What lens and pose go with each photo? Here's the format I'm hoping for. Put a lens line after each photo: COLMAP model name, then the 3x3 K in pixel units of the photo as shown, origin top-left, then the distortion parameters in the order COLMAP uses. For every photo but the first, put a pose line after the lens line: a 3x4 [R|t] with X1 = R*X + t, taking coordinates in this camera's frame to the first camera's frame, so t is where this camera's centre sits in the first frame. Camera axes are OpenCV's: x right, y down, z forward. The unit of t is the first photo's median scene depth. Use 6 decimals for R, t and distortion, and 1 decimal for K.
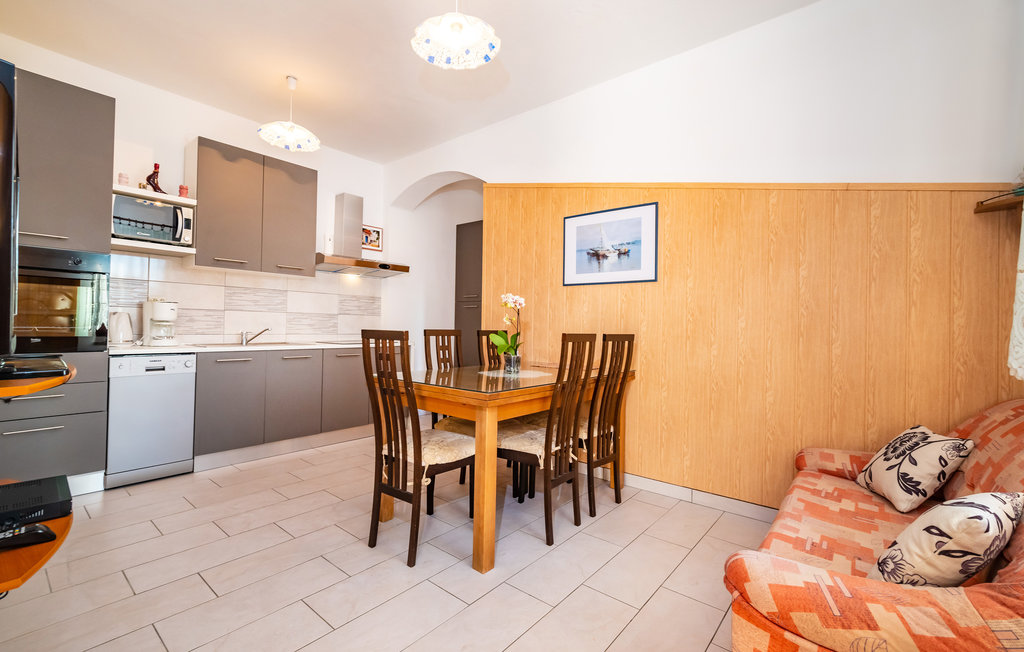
lens RADIAL K [[440.1, 0, 523.4], [0, 440.1, 325.1], [0, 0, 1]] dist [-0.010741, 0.000111]
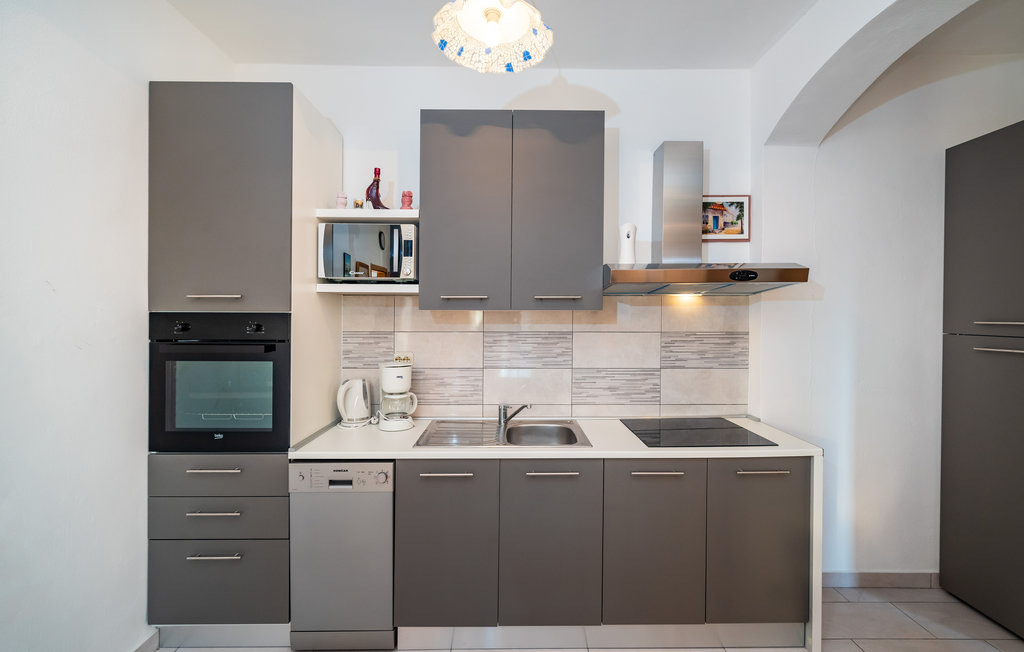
lens RADIAL K [[440.1, 0, 523.4], [0, 440.1, 325.1], [0, 0, 1]] dist [-0.010741, 0.000111]
pose [[0.639715, 0.006838, -0.768582, -0.132259], [0.015670, 0.999637, 0.021937, -0.114011], [0.768453, -0.026077, 0.639375, 0.628311]]
